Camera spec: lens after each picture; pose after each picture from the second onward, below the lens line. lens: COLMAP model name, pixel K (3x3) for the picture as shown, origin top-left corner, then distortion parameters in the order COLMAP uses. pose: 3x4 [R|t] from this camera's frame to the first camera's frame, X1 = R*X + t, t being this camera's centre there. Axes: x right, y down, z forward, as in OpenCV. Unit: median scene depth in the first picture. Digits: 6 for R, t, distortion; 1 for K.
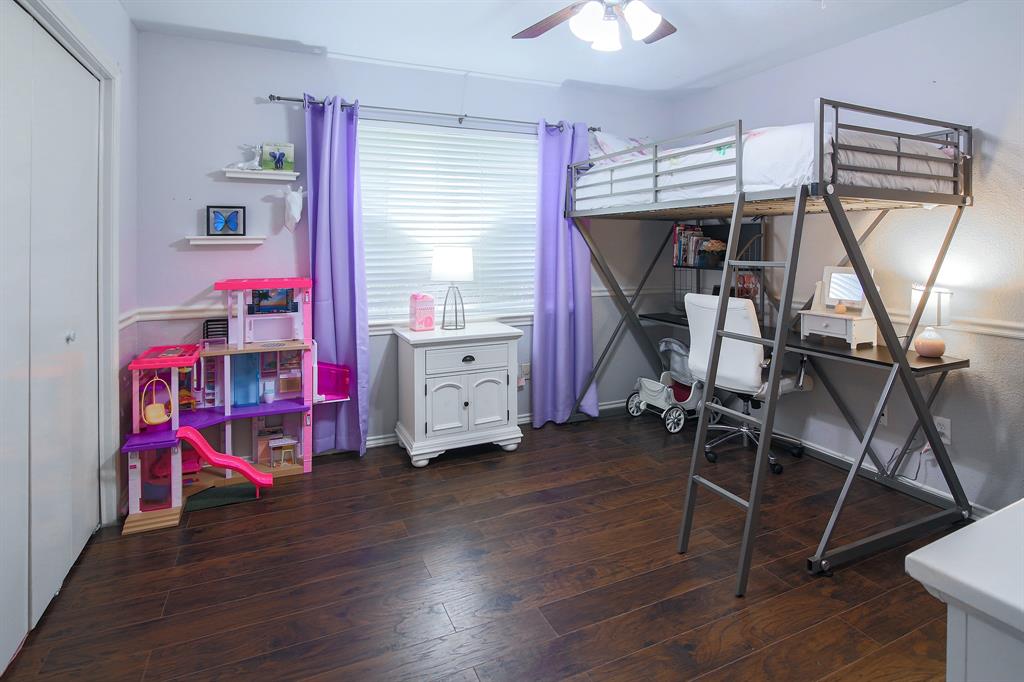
lens RADIAL K [[527.3, 0, 516.2], [0, 527.3, 297.7], [0, 0, 1]] dist [0.001935, 0.000173]
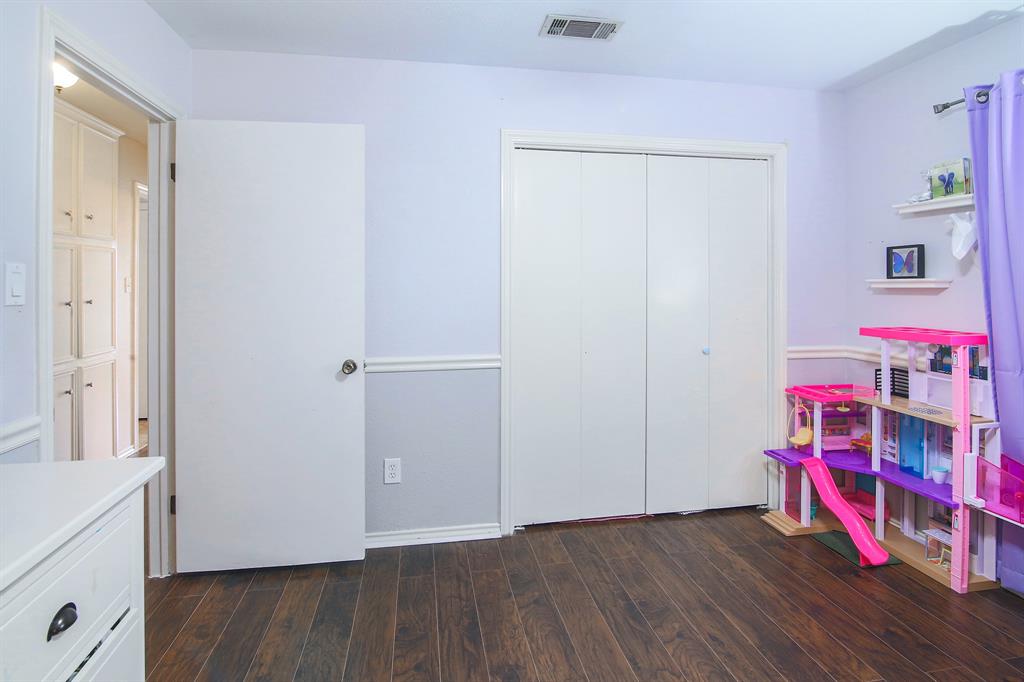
lens RADIAL K [[555.3, 0, 512.0], [0, 555.3, 341.0], [0, 0, 1]] dist [-0.013481, 0.000328]
pose [[-0.255565, 0.107206, -0.960830, 0.539823], [-0.086591, 0.987300, 0.133191, -0.080002], [0.962906, 0.117238, -0.243036, 0.599783]]
